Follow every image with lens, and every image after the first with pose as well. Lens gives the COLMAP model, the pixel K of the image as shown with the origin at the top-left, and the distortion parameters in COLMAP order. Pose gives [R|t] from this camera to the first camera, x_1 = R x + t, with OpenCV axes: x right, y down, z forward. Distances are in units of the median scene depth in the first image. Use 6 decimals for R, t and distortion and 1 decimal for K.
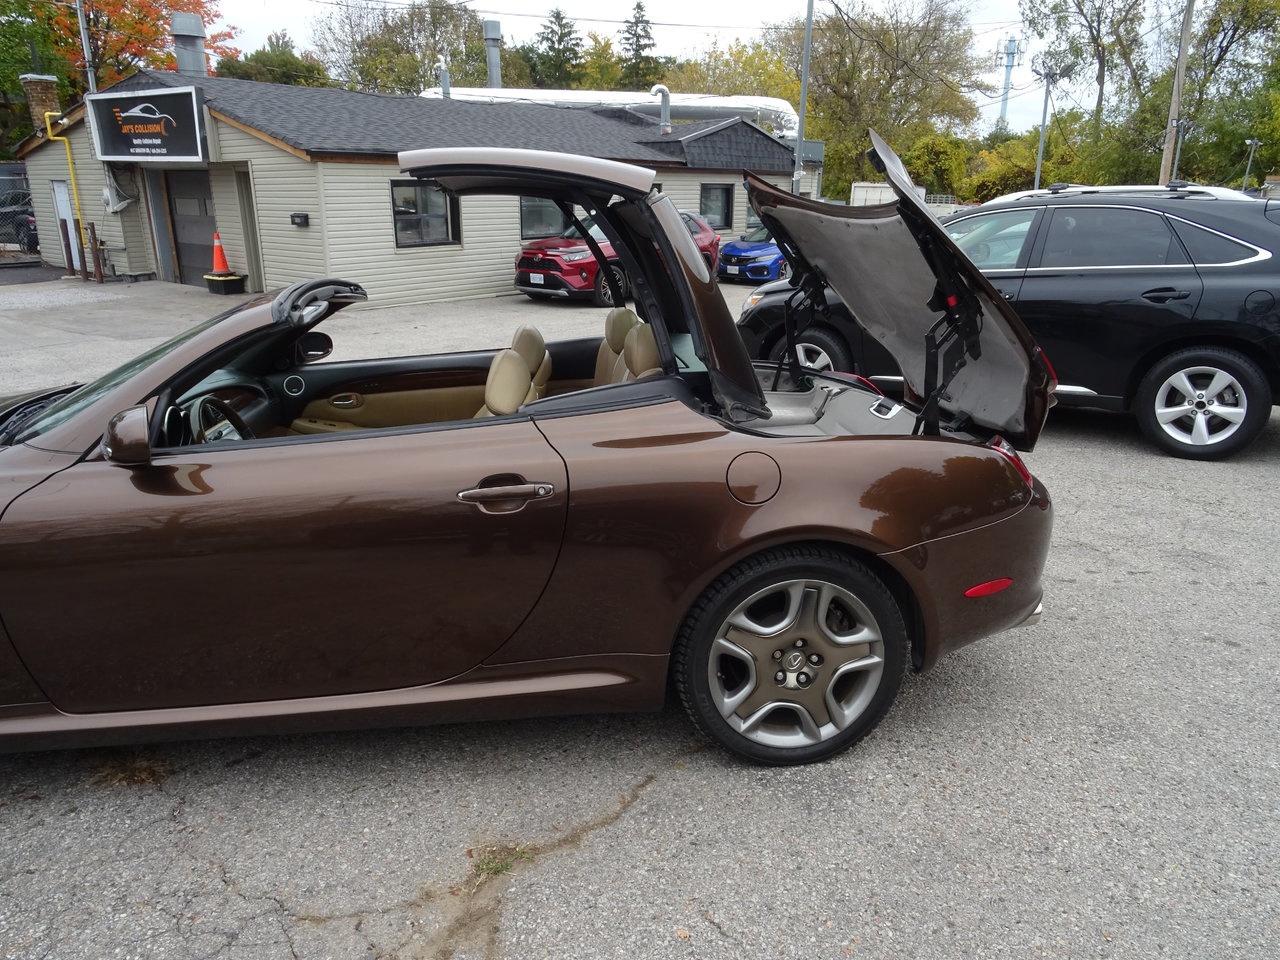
lens RADIAL K [[919.5, 0, 644.6], [0, 919.5, 485.0], [0, 0, 1]] dist [0.000546, -0.002972]
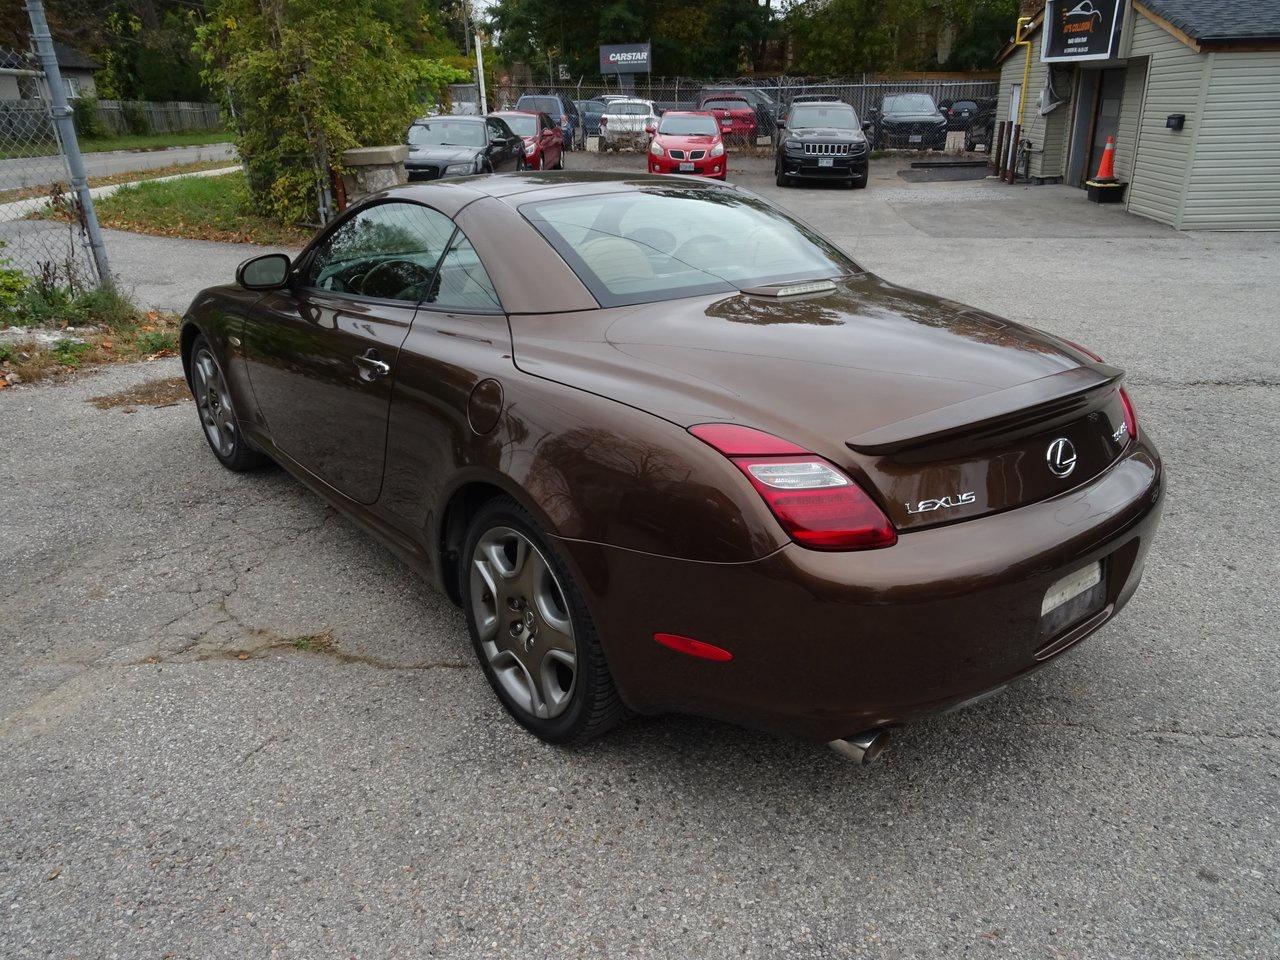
lens RADIAL K [[919.5, 0, 646.5], [0, 919.5, 483.0], [0, 0, 1]] dist [0.000546, -0.002972]
pose [[0.524582, 0.306561, -0.794251, 0.148507], [-0.230501, 0.949219, 0.214135, -0.026541], [0.819563, 0.070744, 0.568605, 0.091085]]
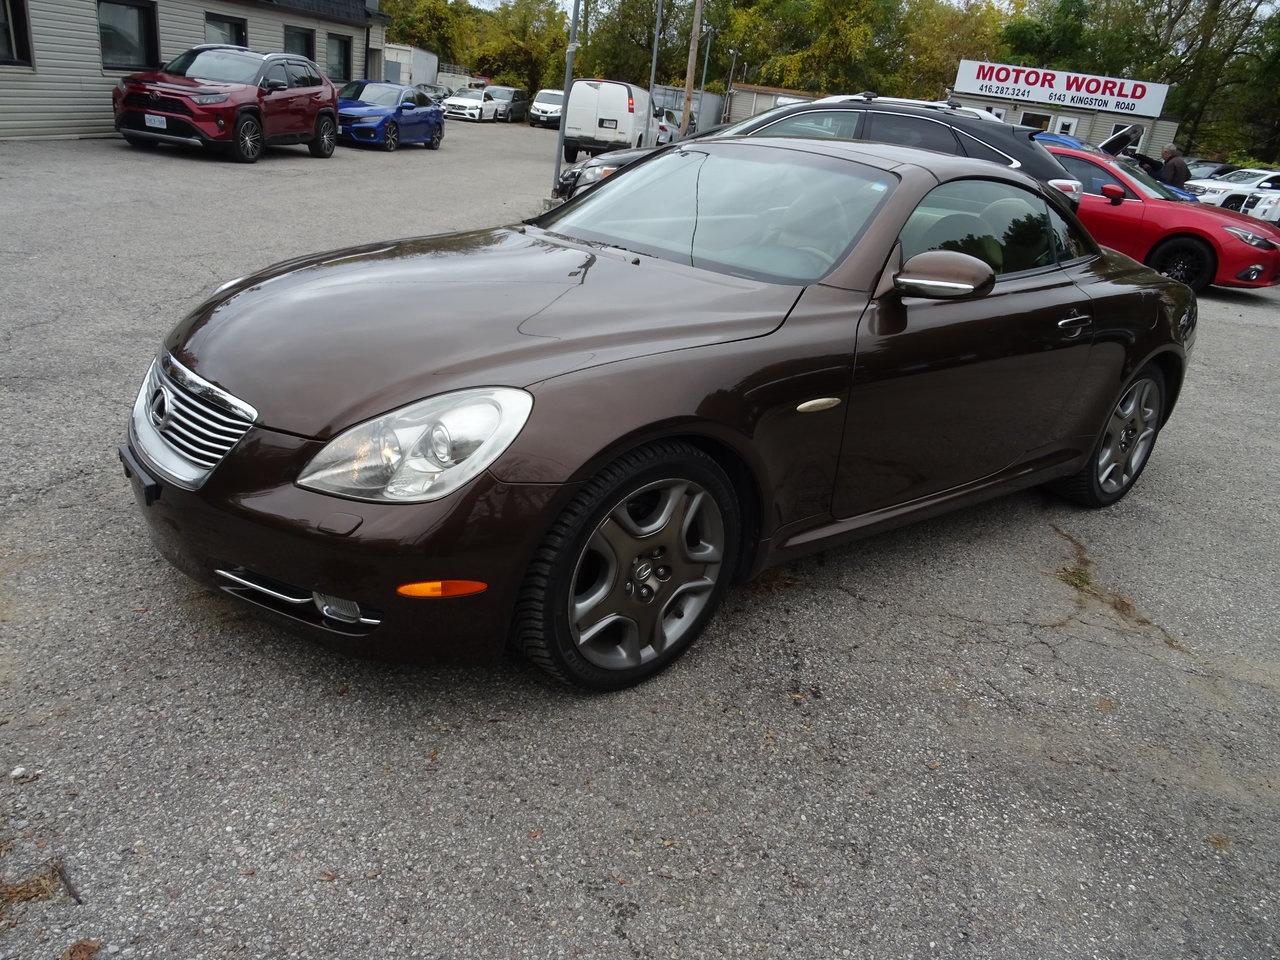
lens RADIAL K [[919.5, 0, 640.2], [0, 919.5, 488.8], [0, 0, 1]] dist [0.000546, -0.002972]
pose [[0.847262, -0.113772, 0.518848, -0.210786], [0.043201, 0.988316, 0.146170, 0.003913], [-0.529416, -0.101430, 0.842277, 0.022358]]
